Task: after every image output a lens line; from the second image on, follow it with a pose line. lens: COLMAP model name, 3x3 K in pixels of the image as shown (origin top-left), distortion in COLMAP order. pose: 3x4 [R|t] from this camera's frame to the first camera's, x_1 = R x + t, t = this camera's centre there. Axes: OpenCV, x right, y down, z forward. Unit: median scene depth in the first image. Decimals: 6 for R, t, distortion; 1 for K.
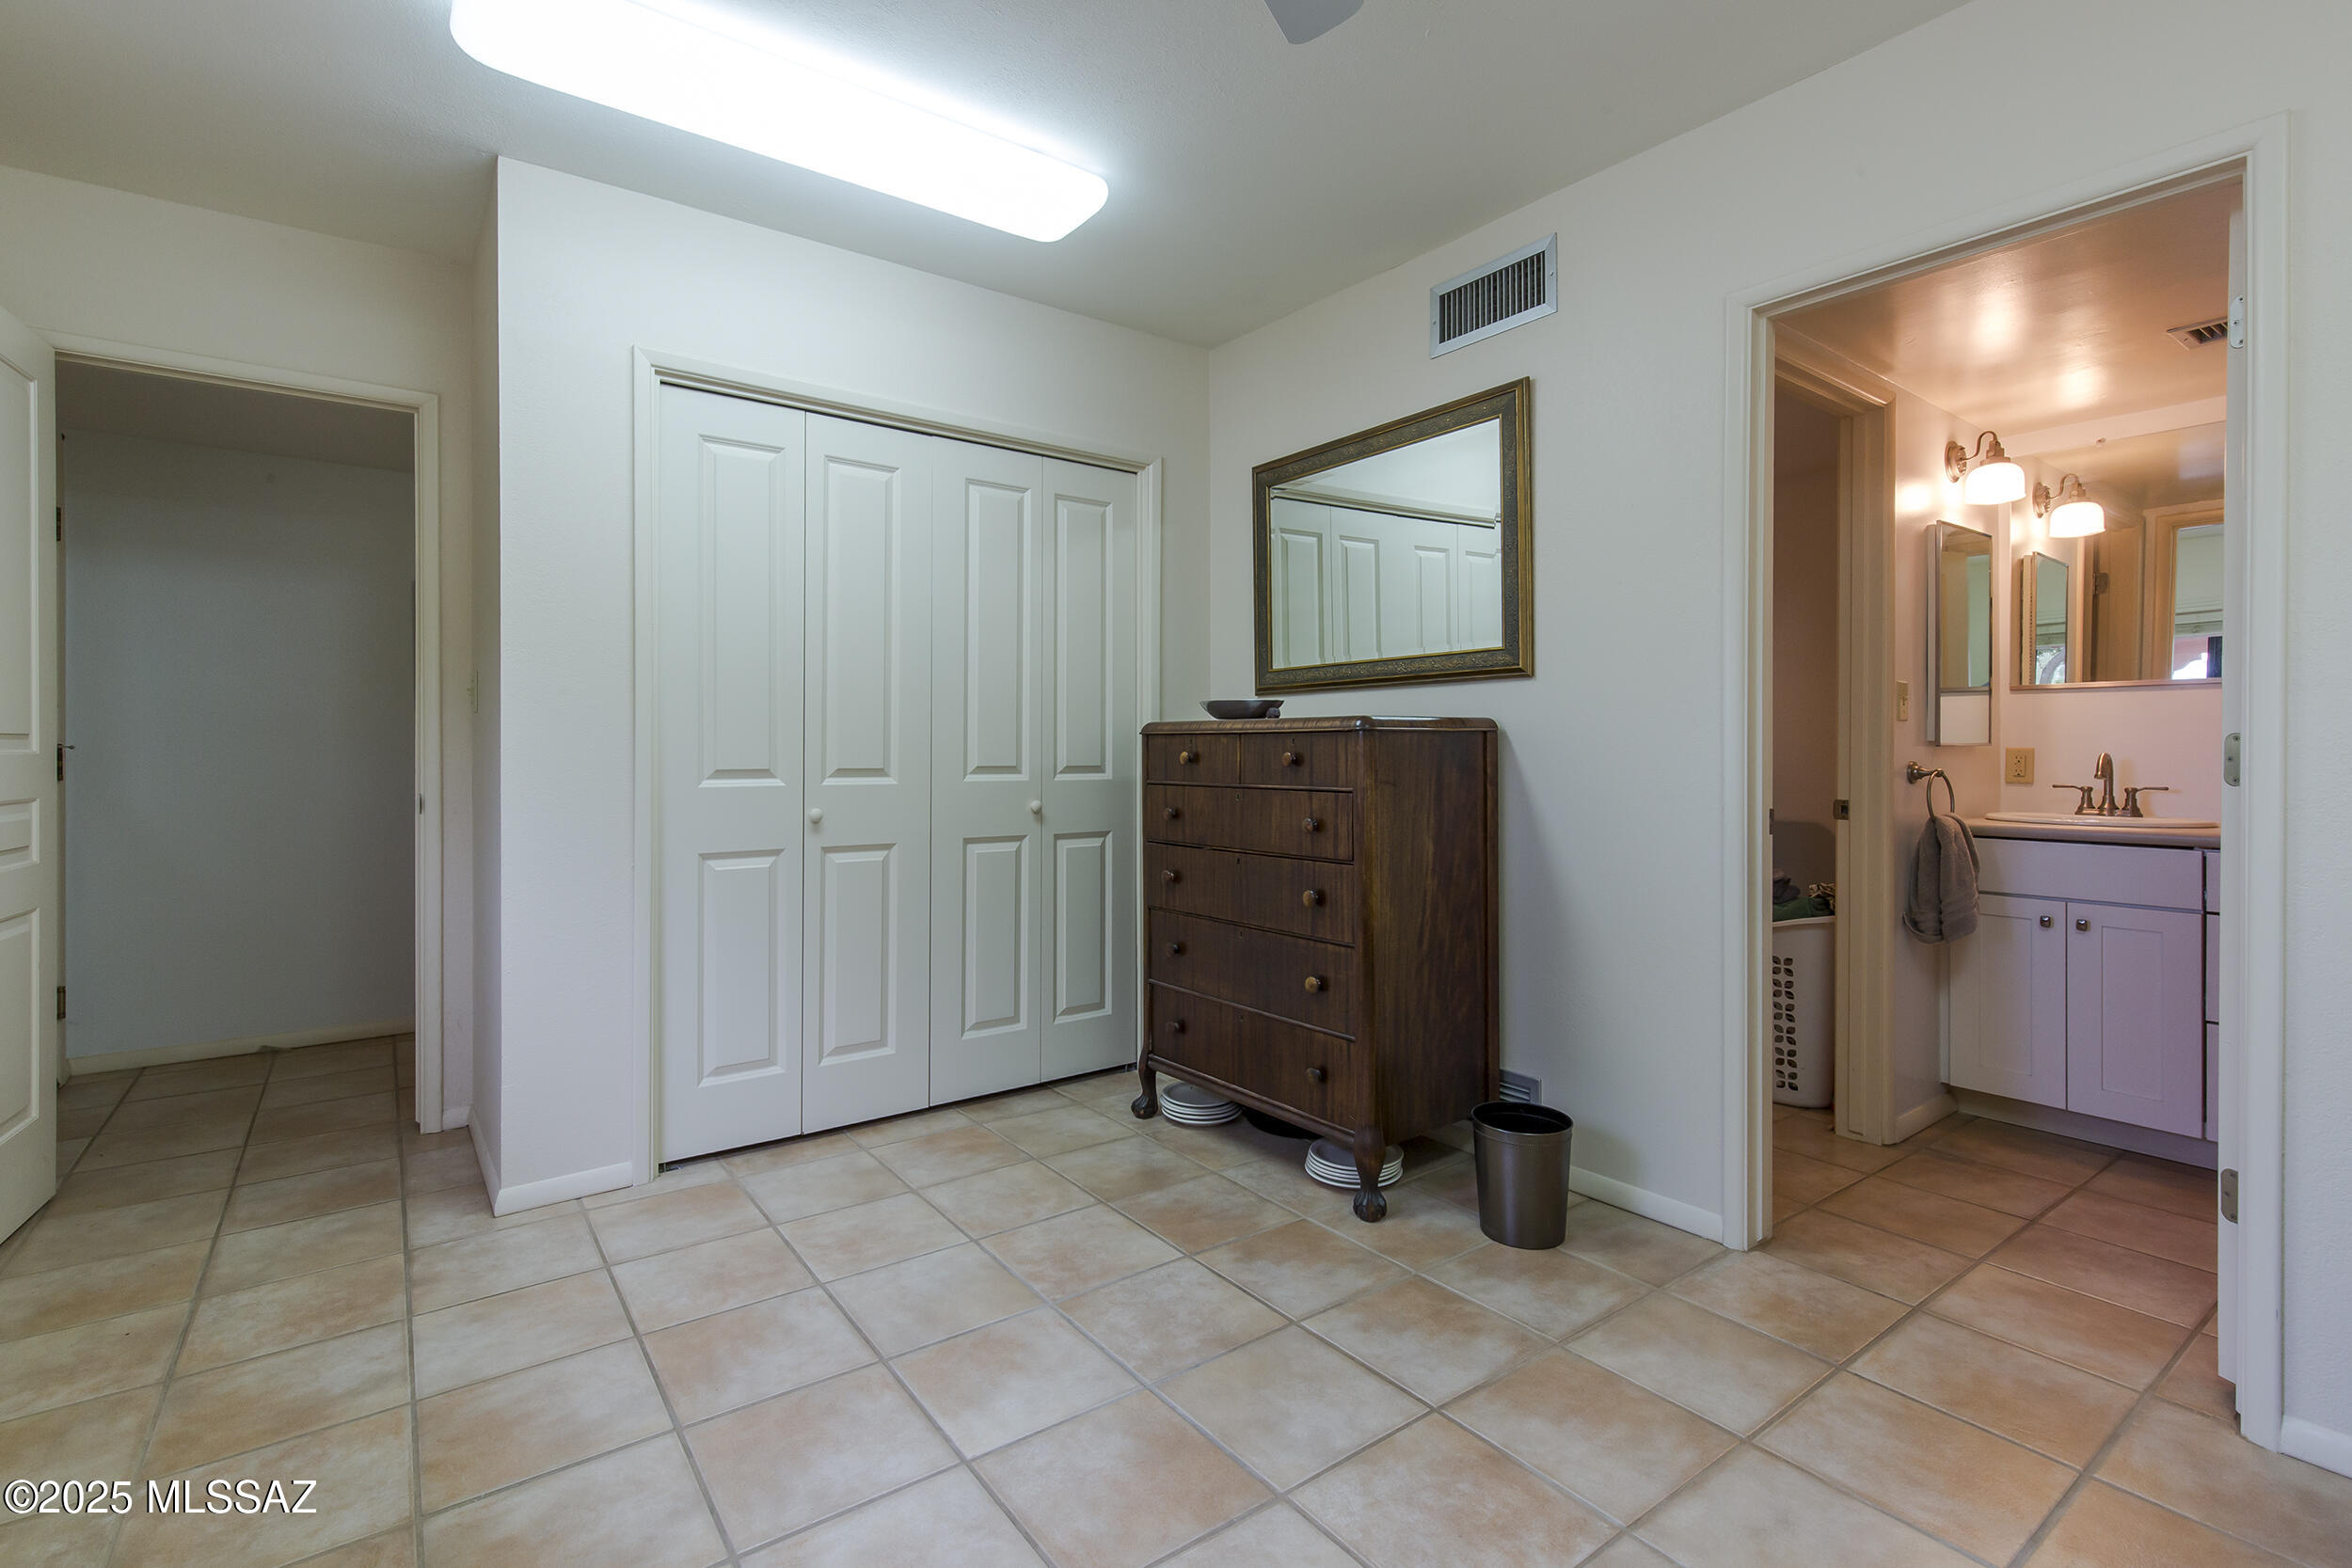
lens RADIAL K [[1077.1, 0, 1189.2], [0, 1077.1, 751.1], [0, 0, 1]] dist [0.010470, 0.000030]
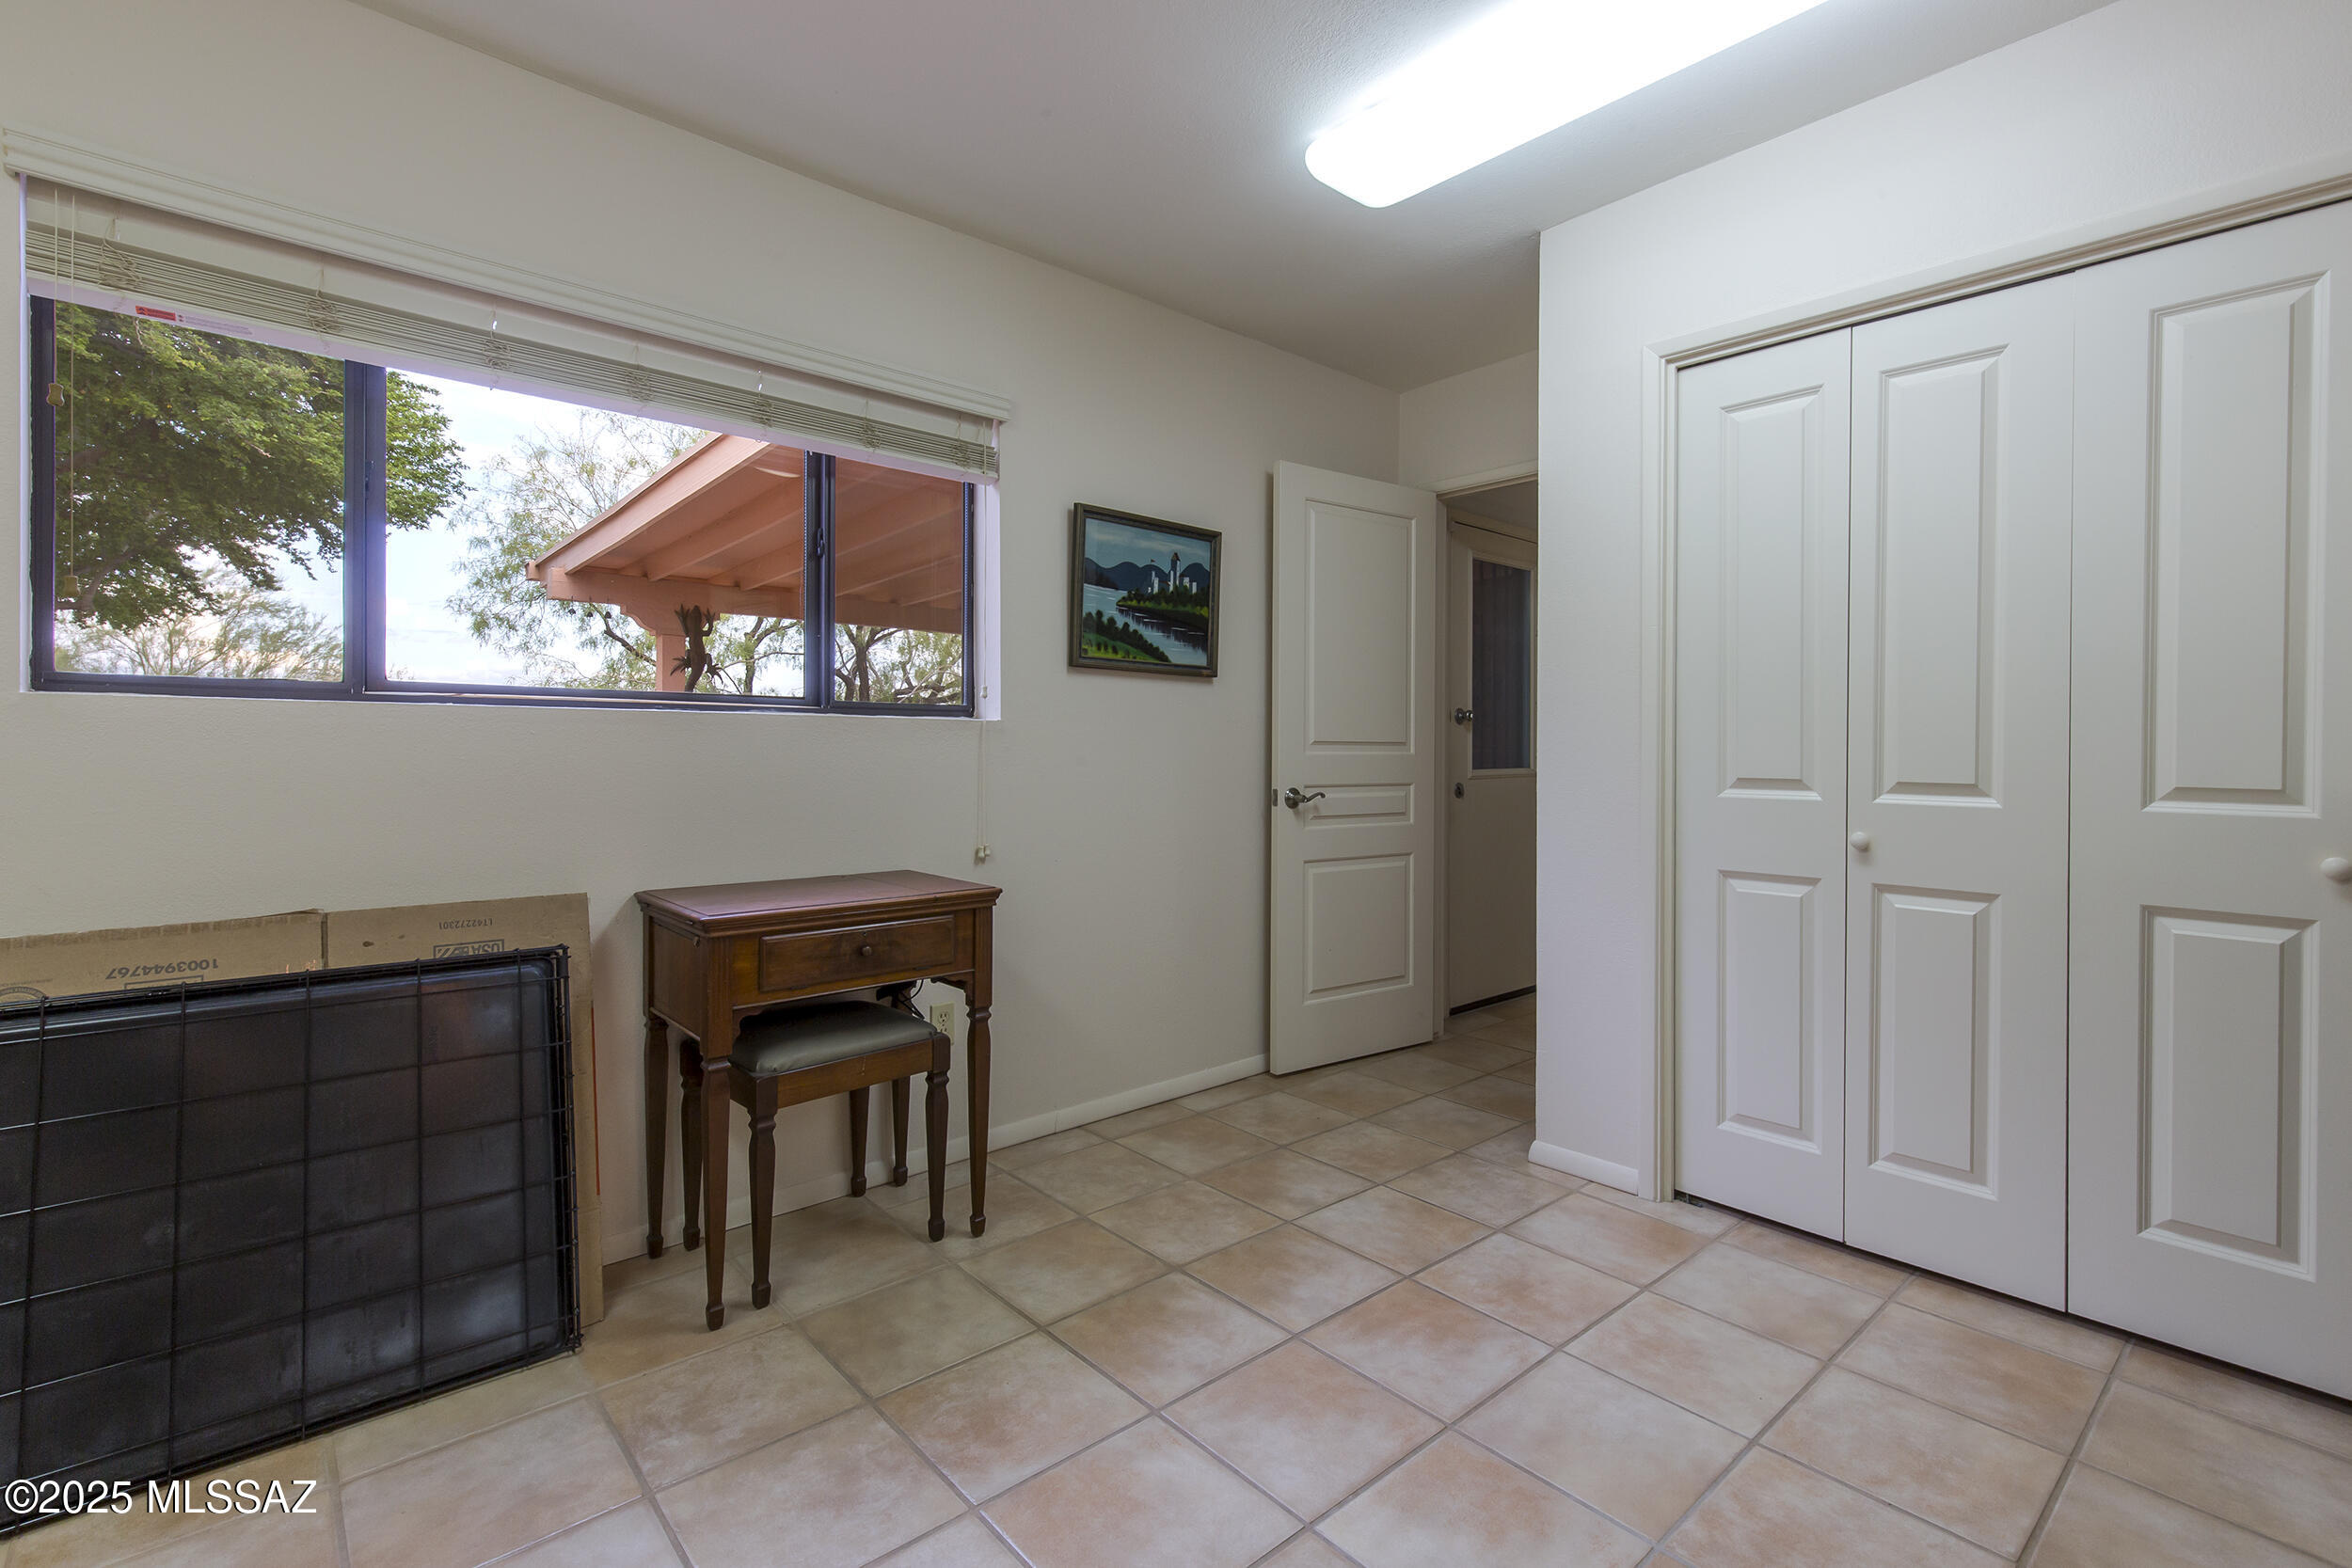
lens RADIAL K [[1077.1, 0, 1189.2], [0, 1077.1, 751.1], [0, 0, 1]] dist [0.010470, 0.000030]
pose [[0.088344, 0.002217, -0.996088, 0.462569], [-0.010479, 0.999944, 0.001296, -0.001418], [0.996035, 0.010323, 0.088362, 0.535671]]
